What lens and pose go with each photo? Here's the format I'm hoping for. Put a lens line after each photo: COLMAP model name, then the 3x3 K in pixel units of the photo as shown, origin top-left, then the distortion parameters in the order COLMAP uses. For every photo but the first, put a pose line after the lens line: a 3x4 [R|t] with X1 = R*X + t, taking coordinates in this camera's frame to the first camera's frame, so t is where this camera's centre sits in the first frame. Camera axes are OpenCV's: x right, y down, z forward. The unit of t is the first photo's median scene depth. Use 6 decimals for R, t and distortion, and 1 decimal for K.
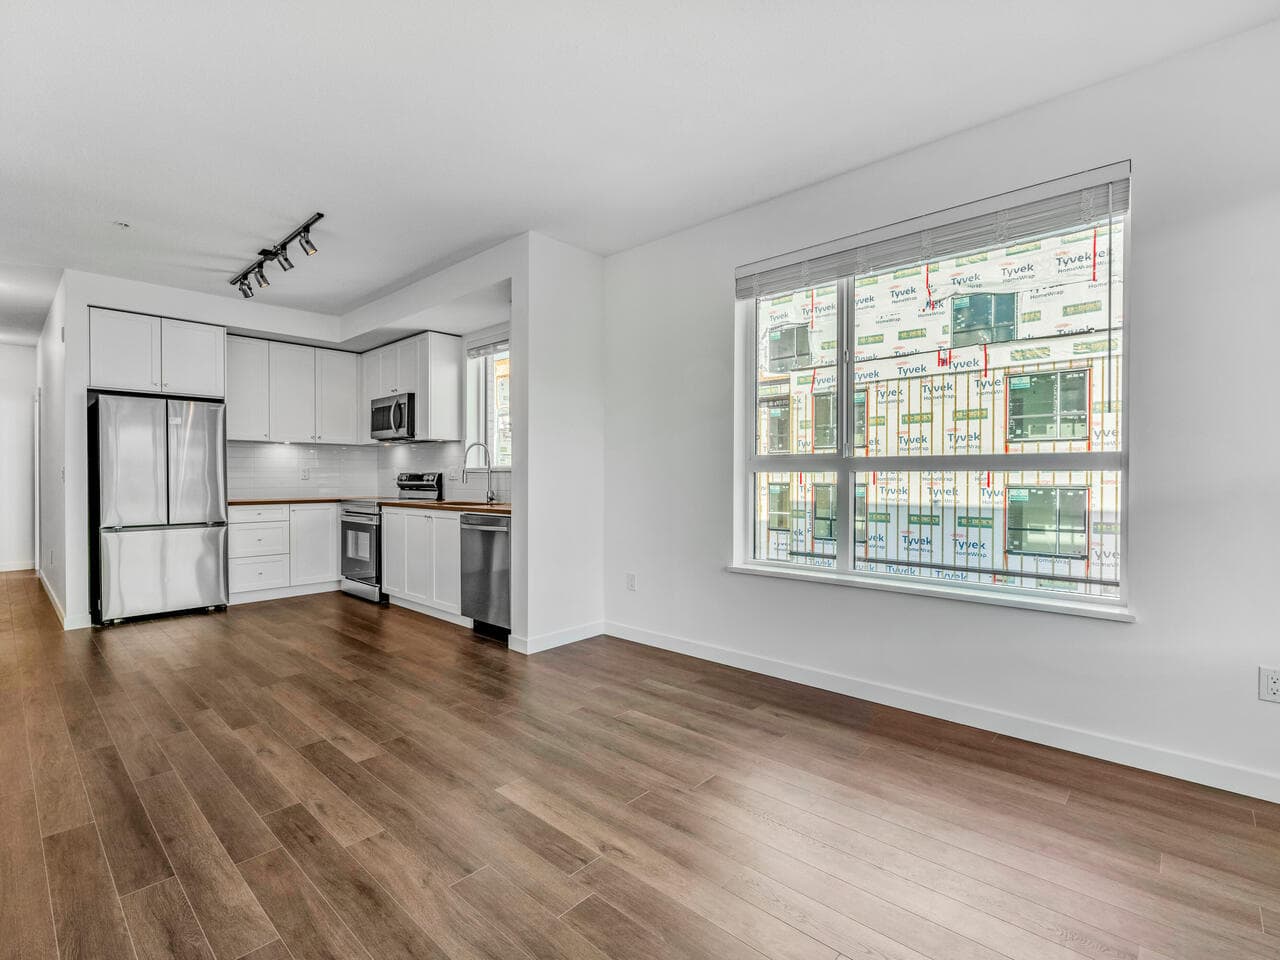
lens RADIAL K [[598.3, 0, 653.4], [0, 598.3, 483.9], [0, 0, 1]] dist [0.001178, 0.000084]
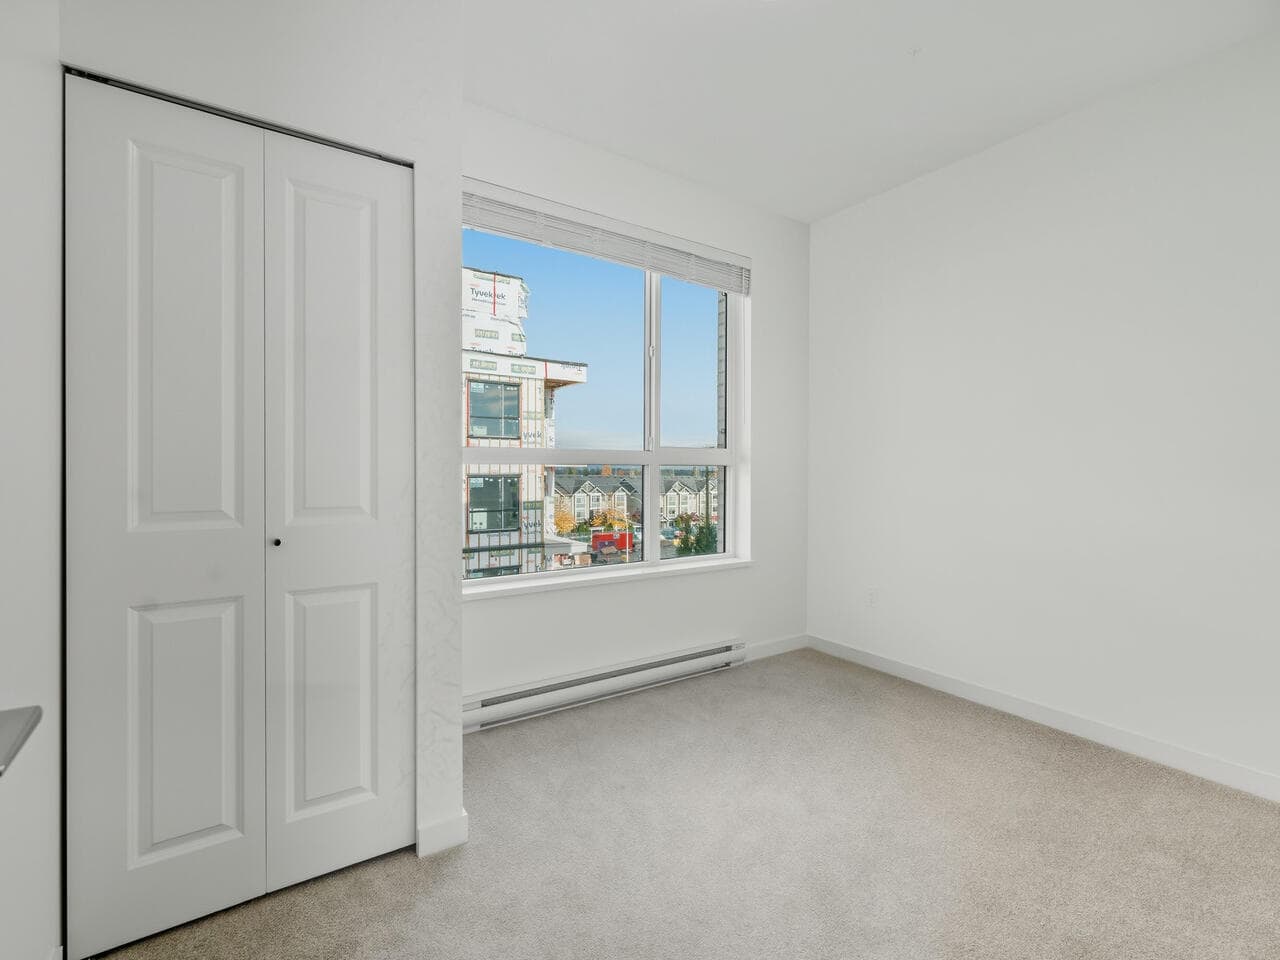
lens RADIAL K [[598.3, 0, 650.0], [0, 598.3, 471.6], [0, 0, 1]] dist [0.001178, 0.000084]
pose [[0.205504, -0.005733, 0.978640, -0.634320], [0.007360, 0.999964, 0.004312, -0.007764], [-0.978629, 0.006317, 0.205538, 0.567018]]
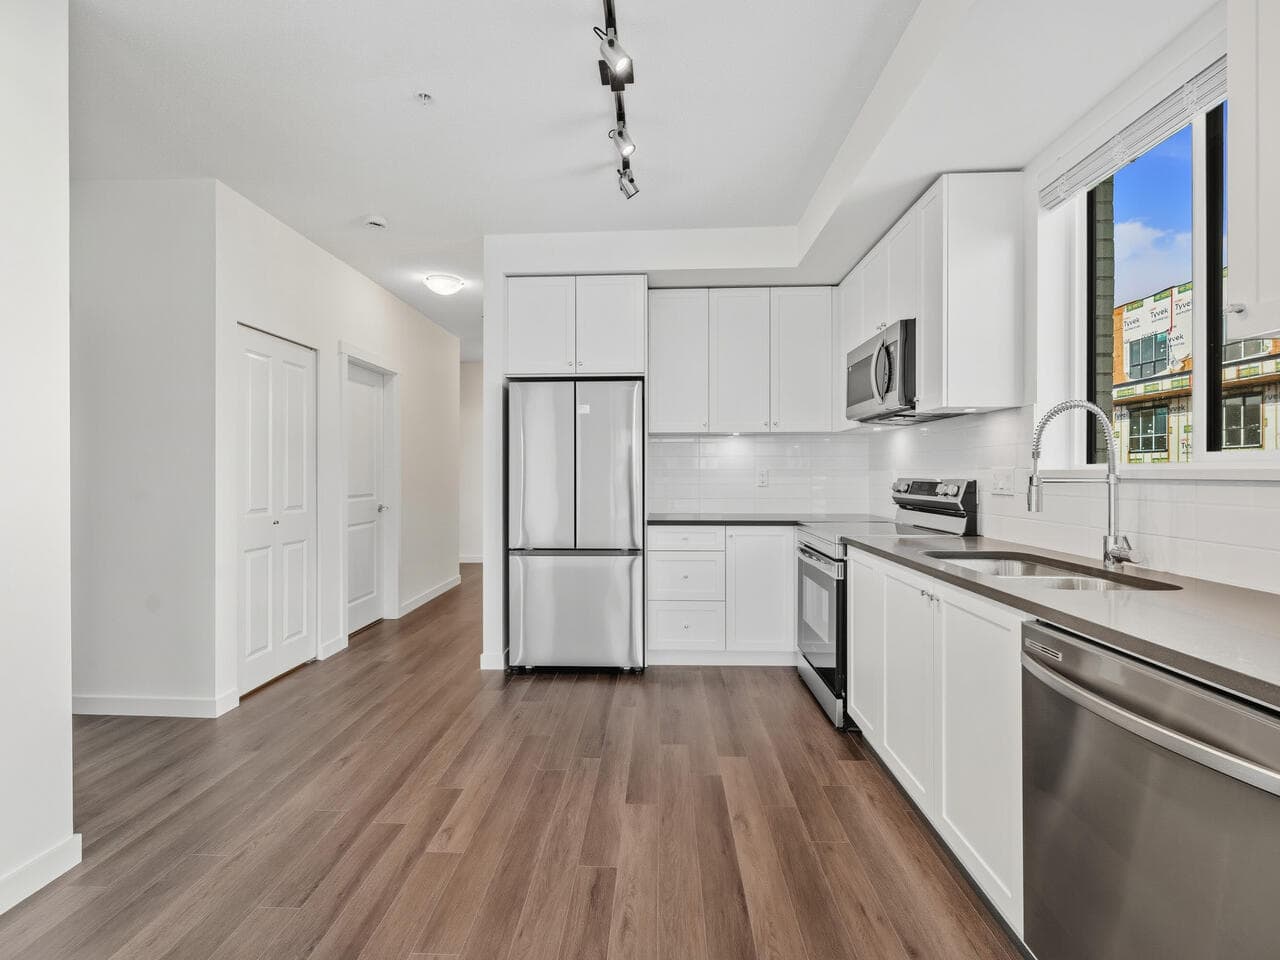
lens RADIAL K [[598.3, 0, 636.2], [0, 598.3, 469.9], [0, 0, 1]] dist [0.001178, 0.000084]
pose [[0.635444, -0.006706, -0.772118, -0.159605], [-0.006431, 0.999882, -0.013976, -0.017818], [0.772120, 0.013847, 0.635325, 0.494156]]
